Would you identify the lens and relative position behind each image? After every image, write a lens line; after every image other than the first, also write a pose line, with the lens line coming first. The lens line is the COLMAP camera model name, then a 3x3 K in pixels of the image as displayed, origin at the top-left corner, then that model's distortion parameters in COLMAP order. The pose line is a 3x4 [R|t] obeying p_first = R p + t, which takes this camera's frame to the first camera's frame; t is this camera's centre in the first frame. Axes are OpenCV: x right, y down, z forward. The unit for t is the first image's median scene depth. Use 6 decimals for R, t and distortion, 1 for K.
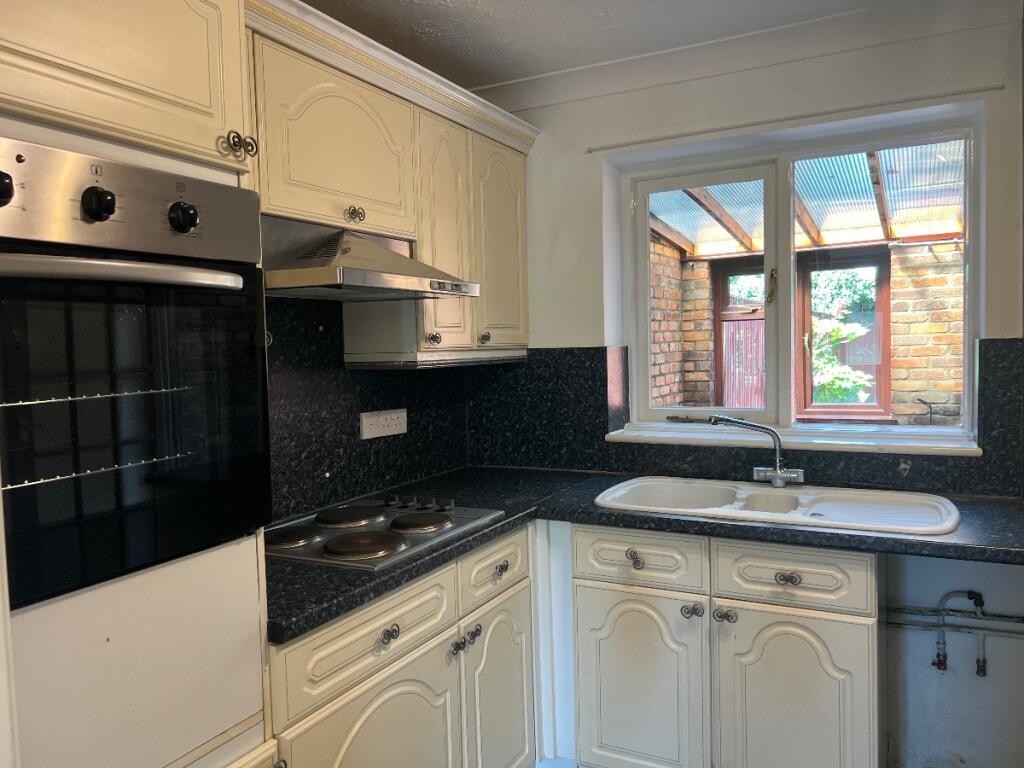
lens RADIAL K [[775.5, 0, 512.2], [0, 775.5, 382.9], [0, 0, 1]] dist [0.051341, -0.060850]
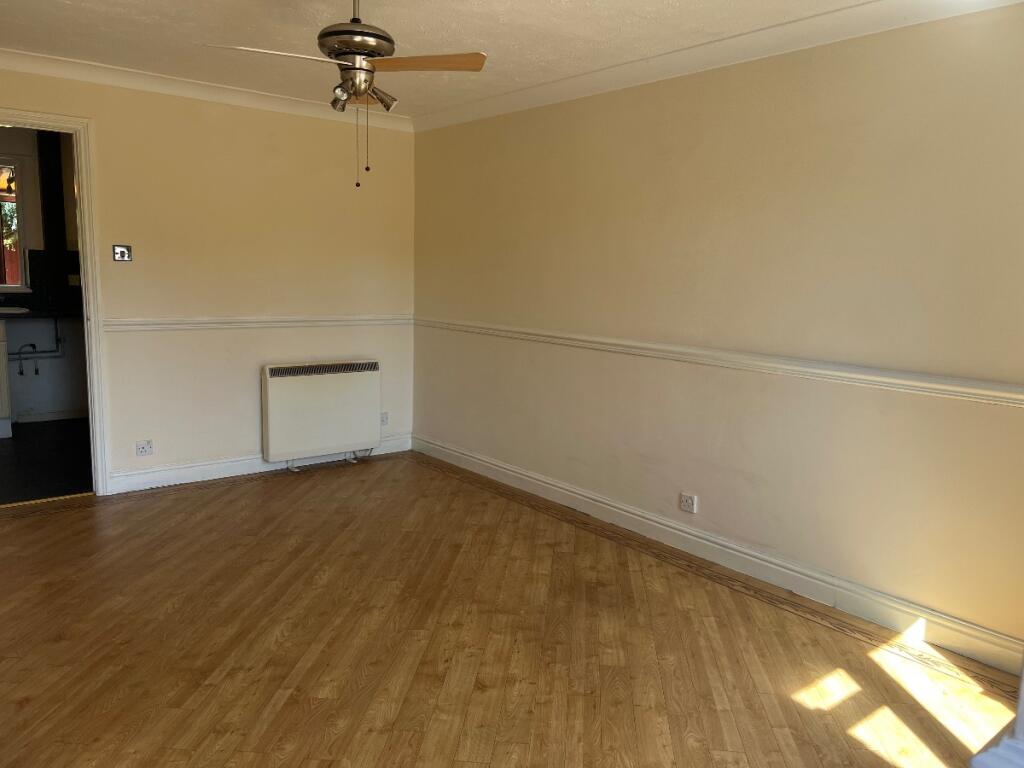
lens RADIAL K [[775.5, 0, 513.2], [0, 775.5, 382.0], [0, 0, 1]] dist [0.051341, -0.060850]
pose [[0.400025, -0.103217, 0.910673, -1.234945], [0.000865, 0.993680, 0.112245, 0.095034], [-0.916504, -0.044113, 0.397586, -1.617501]]
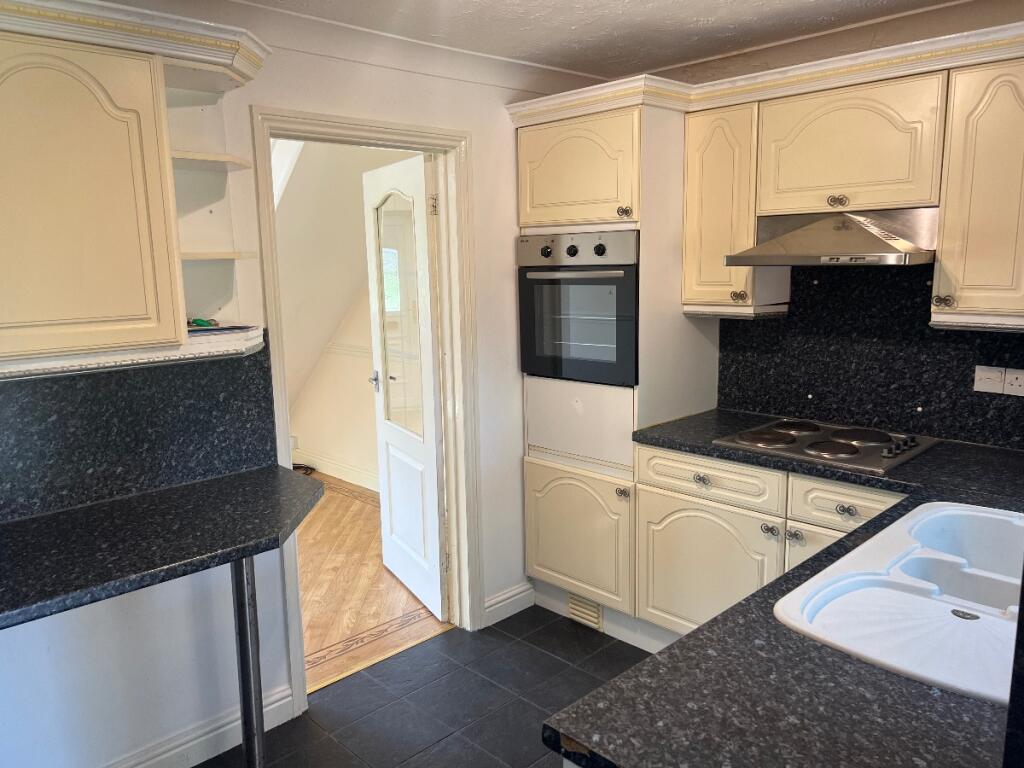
lens RADIAL K [[775.5, 0, 512.0], [0, 775.5, 380.3], [0, 0, 1]] dist [0.051341, -0.060850]
pose [[-0.299985, 0.186844, -0.935467, 1.060256], [-0.020538, 0.979139, 0.202153, -0.152934], [0.953723, 0.079855, -0.289890, 0.768014]]
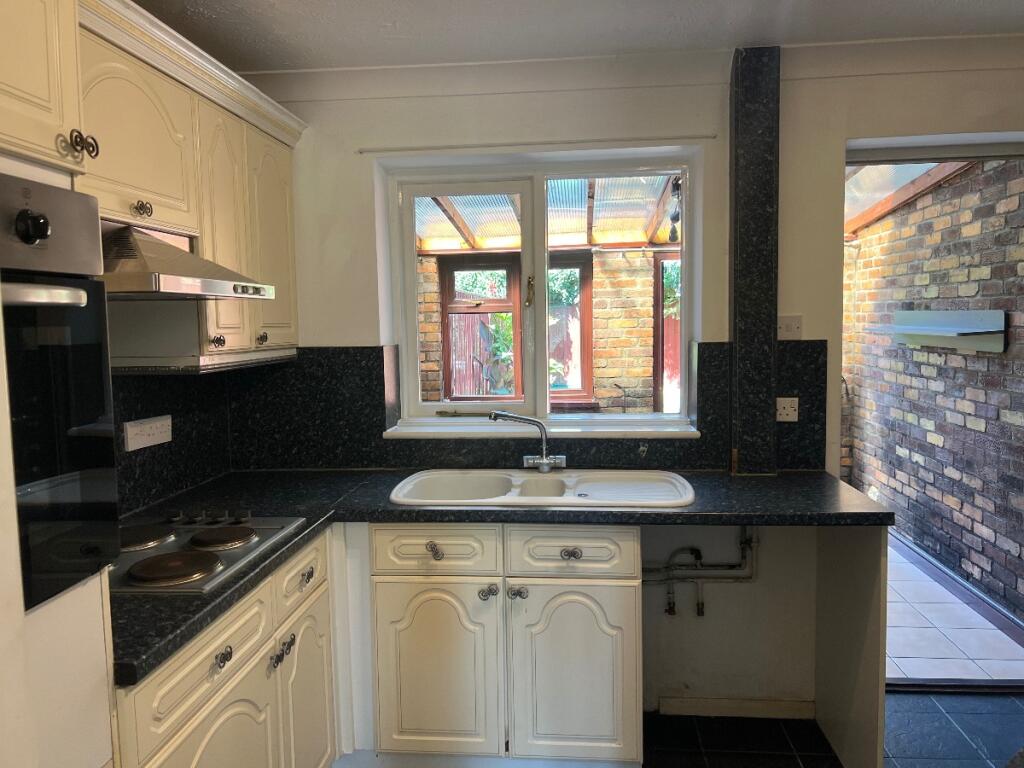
lens RADIAL K [[775.5, 0, 517.0], [0, 775.5, 387.3], [0, 0, 1]] dist [0.051341, -0.060850]
pose [[0.924492, -0.023264, 0.380491, -0.127860], [0.013307, 0.999497, 0.028780, -0.024357], [-0.380969, -0.021544, 0.924337, -0.017747]]
